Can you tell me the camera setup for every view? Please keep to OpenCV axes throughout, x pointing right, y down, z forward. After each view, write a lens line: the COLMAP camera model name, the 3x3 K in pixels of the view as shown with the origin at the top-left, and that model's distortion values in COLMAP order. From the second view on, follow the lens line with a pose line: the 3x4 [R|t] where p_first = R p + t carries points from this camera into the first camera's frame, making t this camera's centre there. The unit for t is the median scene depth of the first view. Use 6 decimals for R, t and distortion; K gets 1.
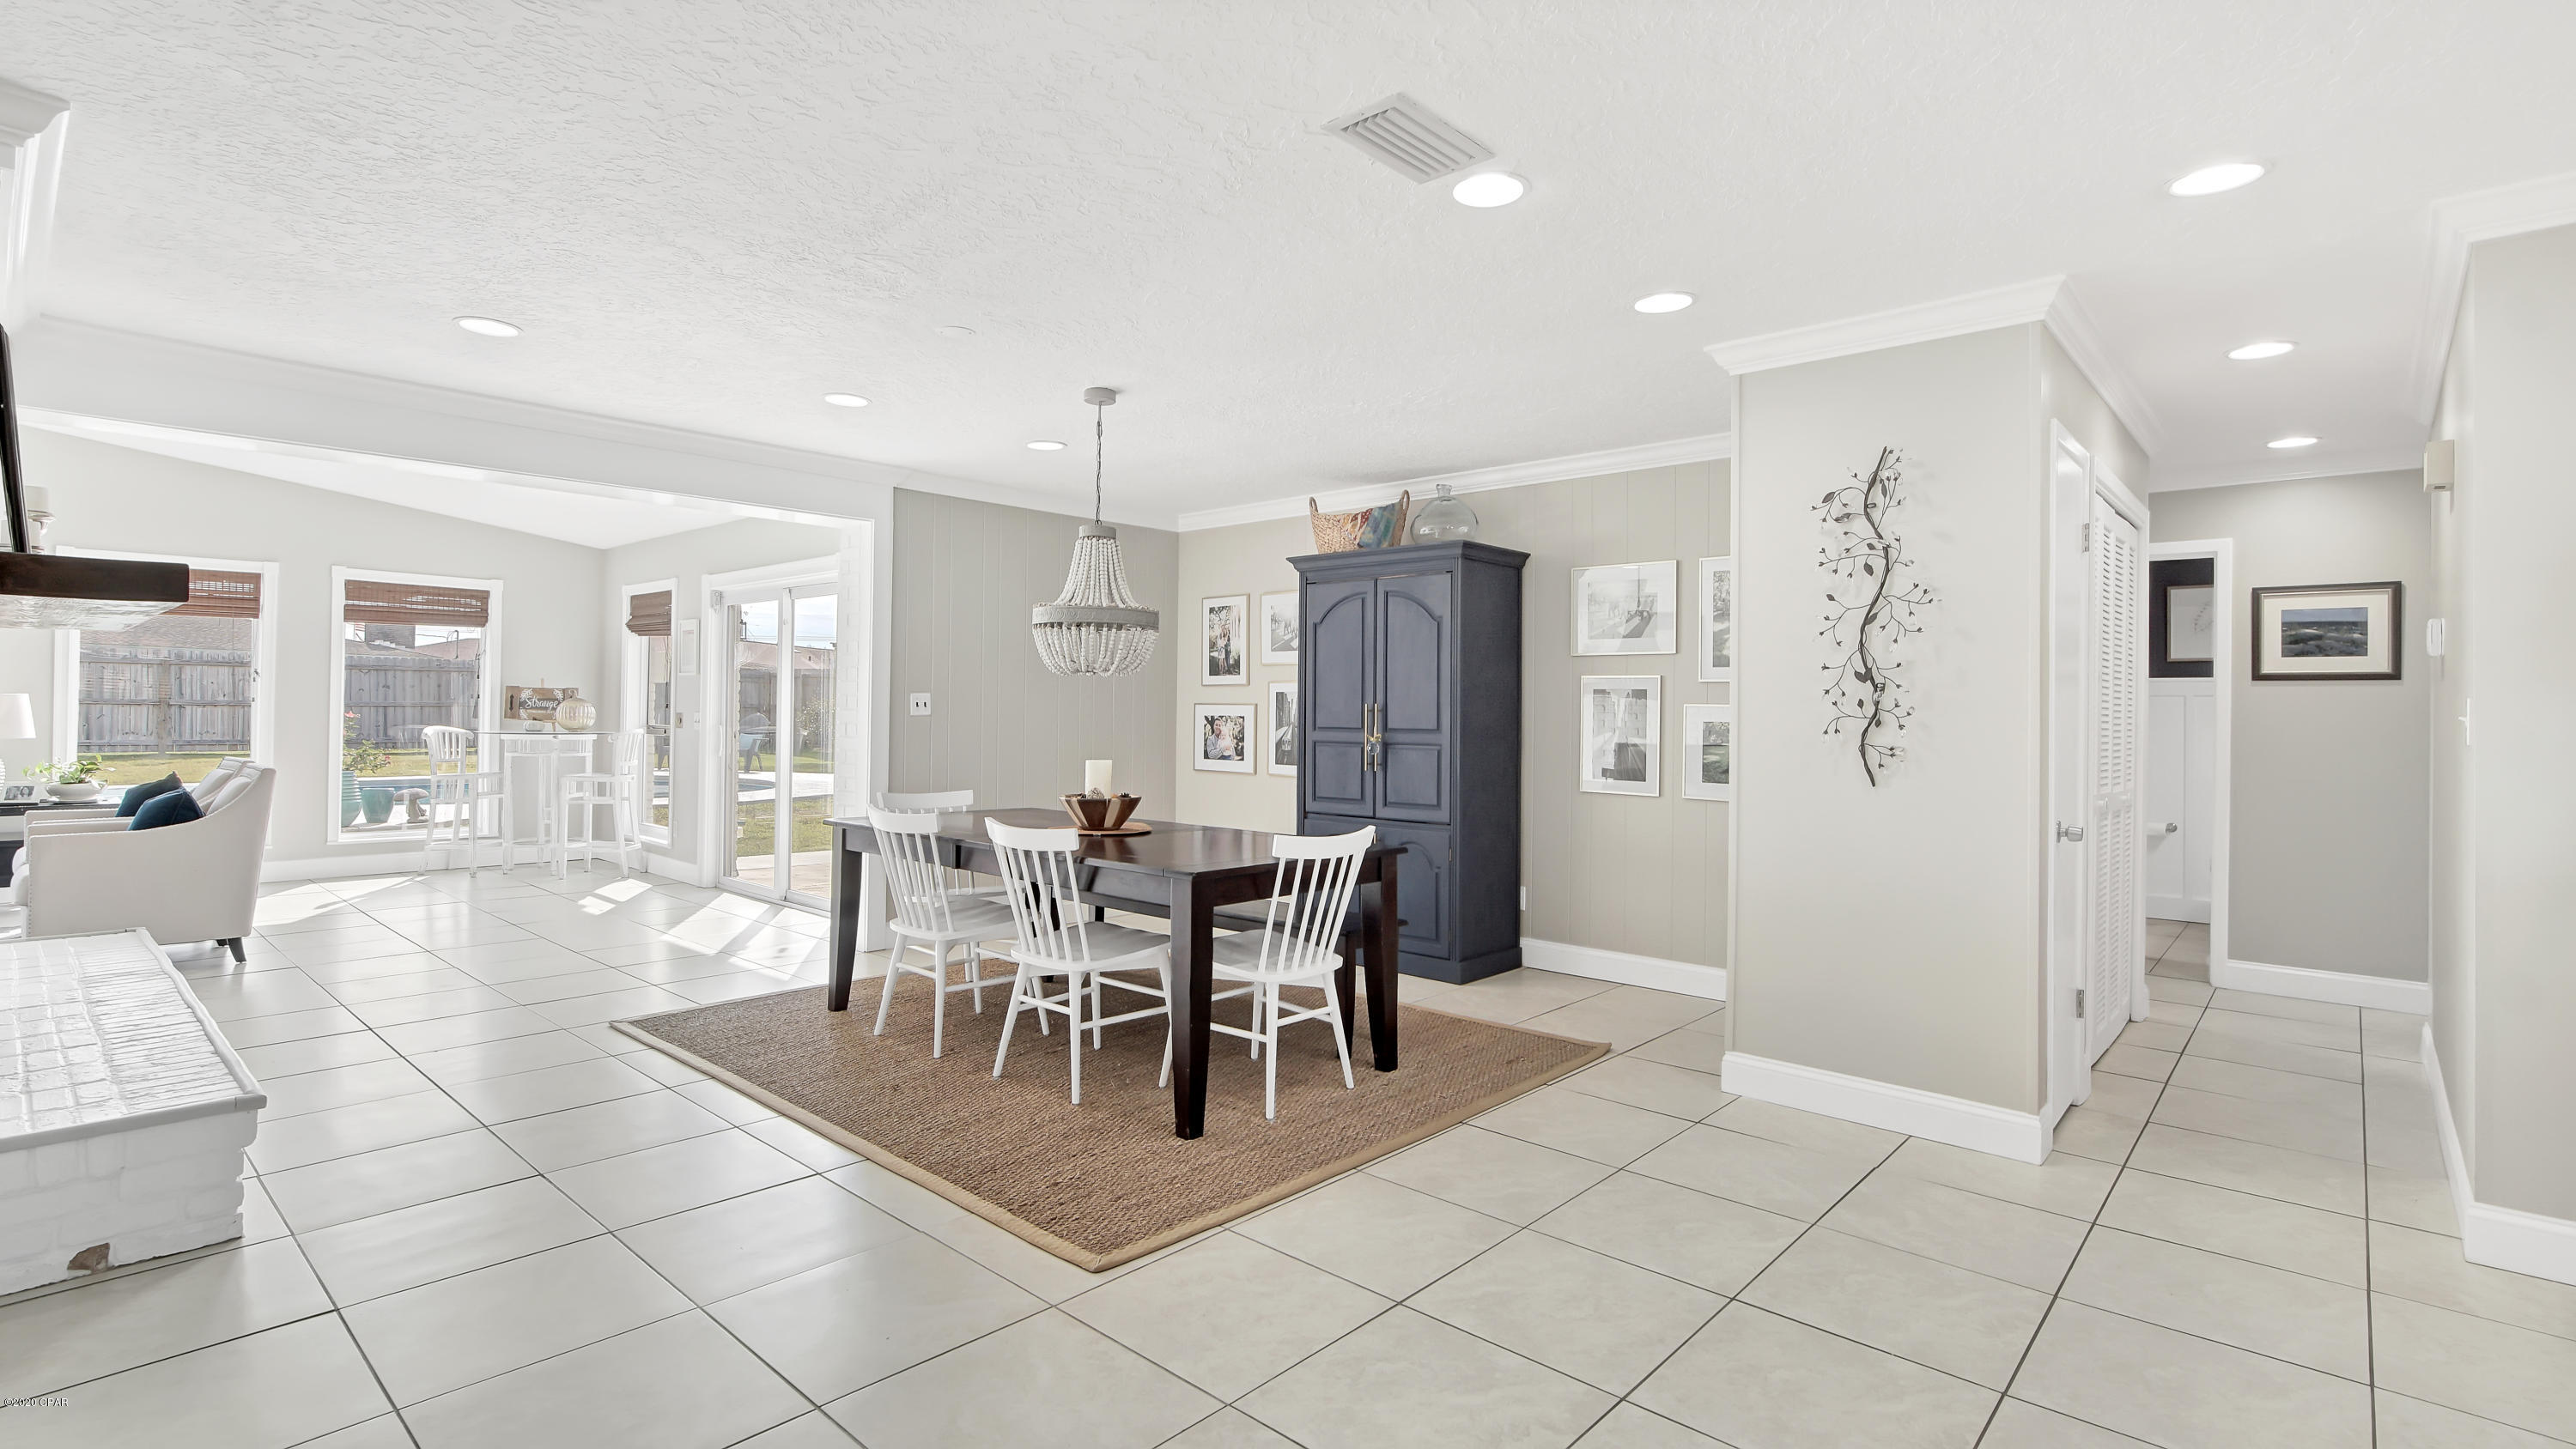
lens RADIAL K [[1192.9, 0, 1293.1], [0, 1192.9, 686.3], [0, 0, 1]] dist [-0.006064, 0.002005]
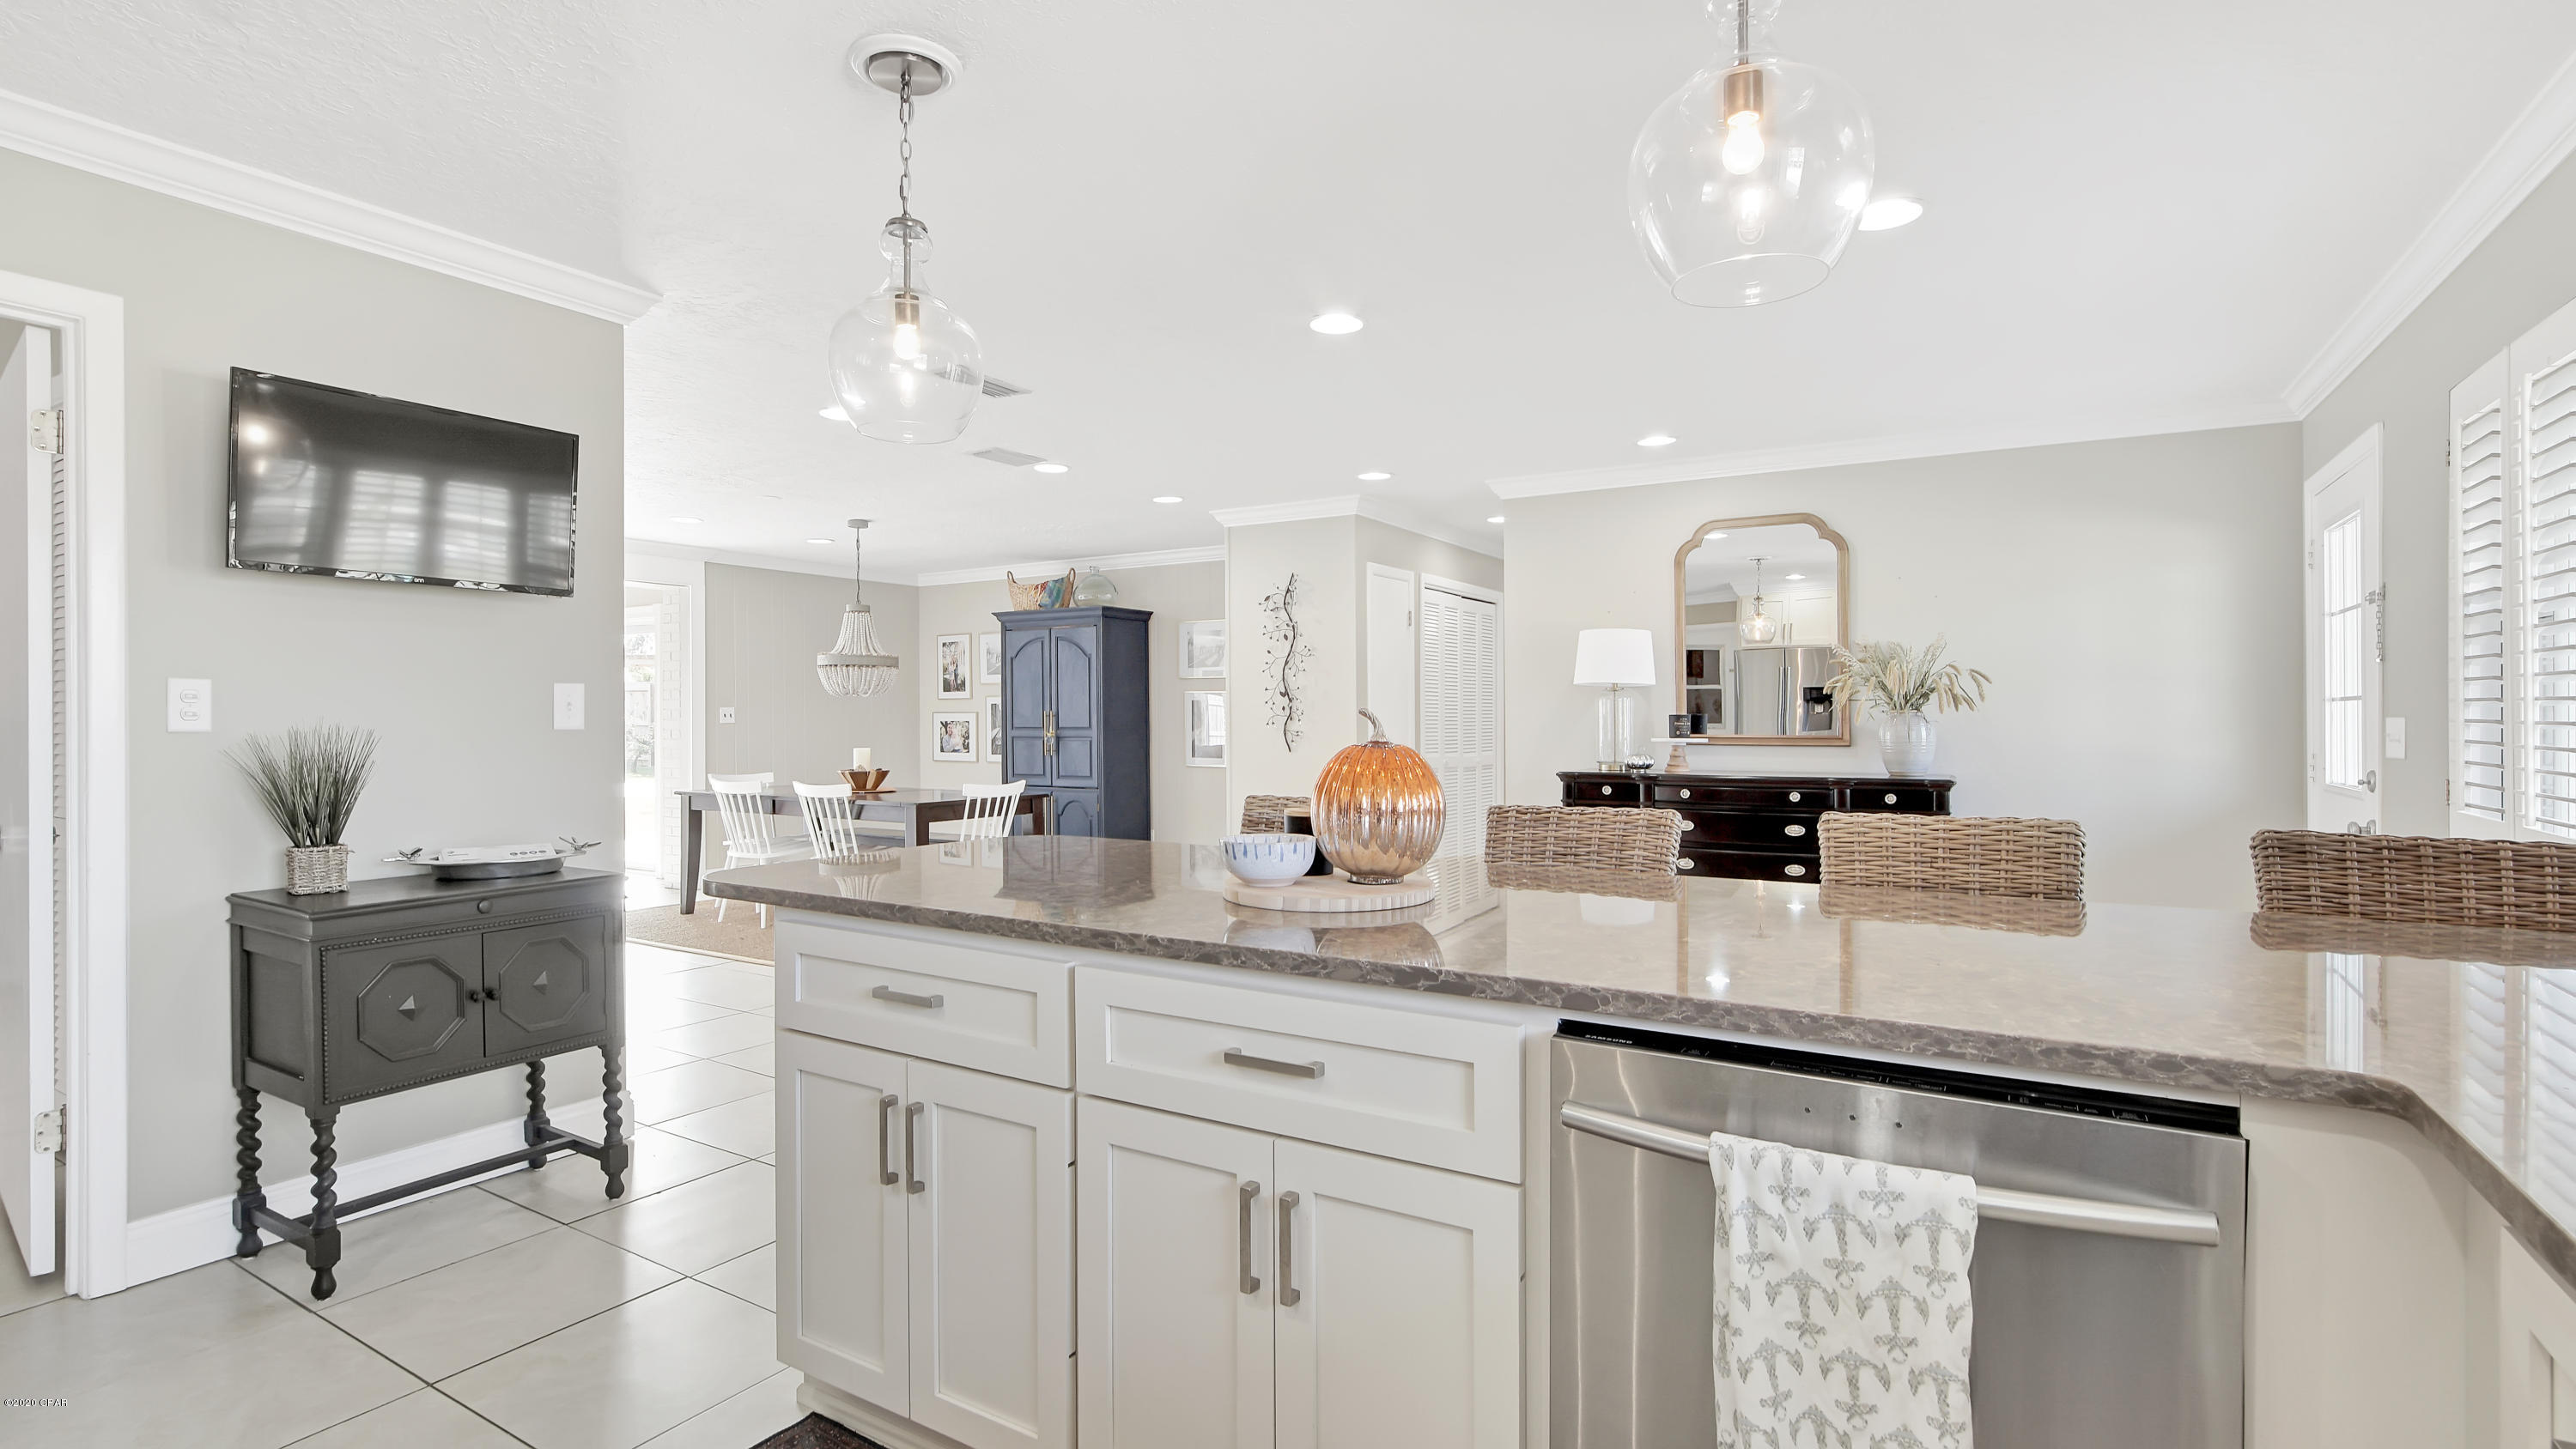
lens RADIAL K [[1192.9, 0, 1284.7], [0, 1192.9, 723.4], [0, 0, 1]] dist [-0.006064, 0.002005]
pose [[0.983099, -0.014850, 0.182469, 0.086032], [0.009926, 0.999562, 0.027870, -0.009367], [-0.182803, -0.025588, 0.982817, -0.558526]]
